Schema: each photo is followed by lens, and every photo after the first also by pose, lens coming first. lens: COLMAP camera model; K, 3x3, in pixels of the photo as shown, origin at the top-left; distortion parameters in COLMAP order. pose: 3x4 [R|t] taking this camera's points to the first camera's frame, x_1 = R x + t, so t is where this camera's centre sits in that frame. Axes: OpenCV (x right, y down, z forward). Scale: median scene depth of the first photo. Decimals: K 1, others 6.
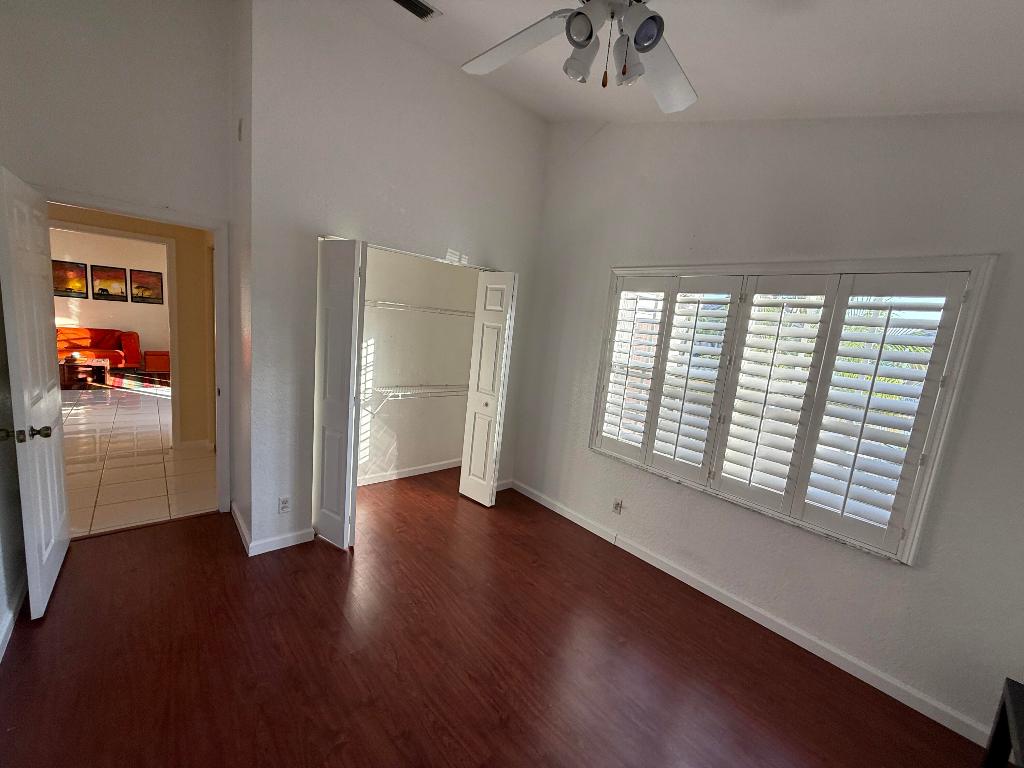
lens RADIAL K [[405.2, 0, 507.1], [0, 405.2, 385.4], [0, 0, 1]] dist [-0.012514, 0.000471]
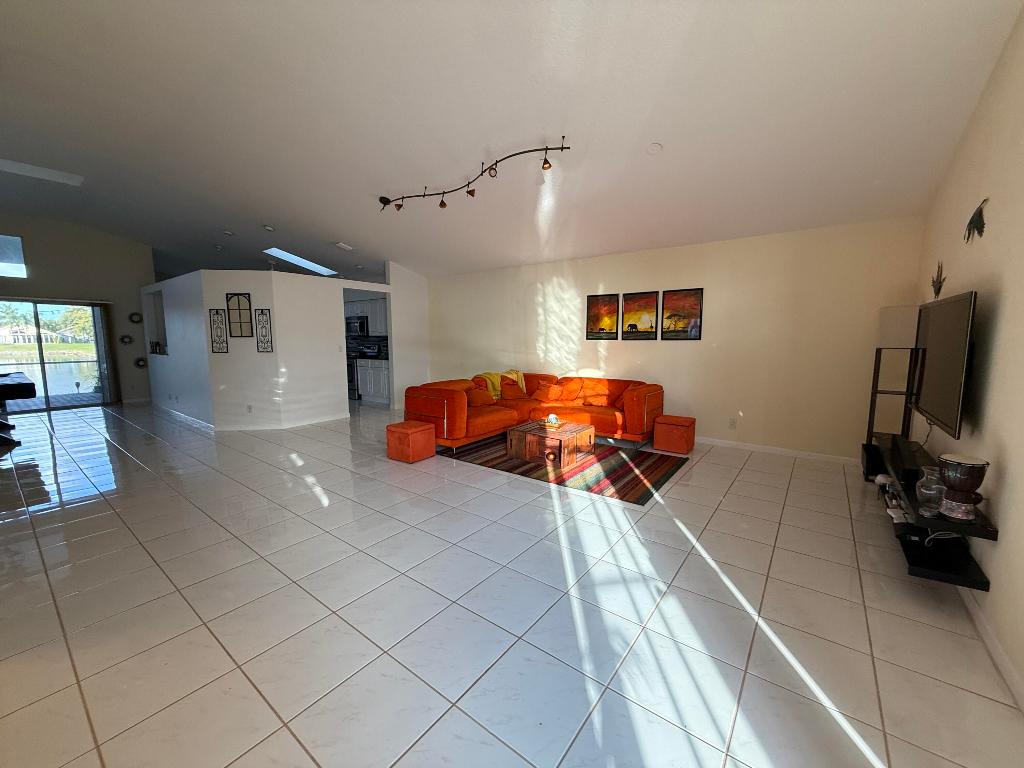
lens RADIAL K [[405.2, 0, 510.1], [0, 405.2, 382.6], [0, 0, 1]] dist [-0.012514, 0.000471]
pose [[0.195650, 0.017740, -0.980513, -0.342341], [-0.129349, 0.991568, -0.007871, -0.104516], [0.972106, 0.128368, 0.196295, 0.660187]]
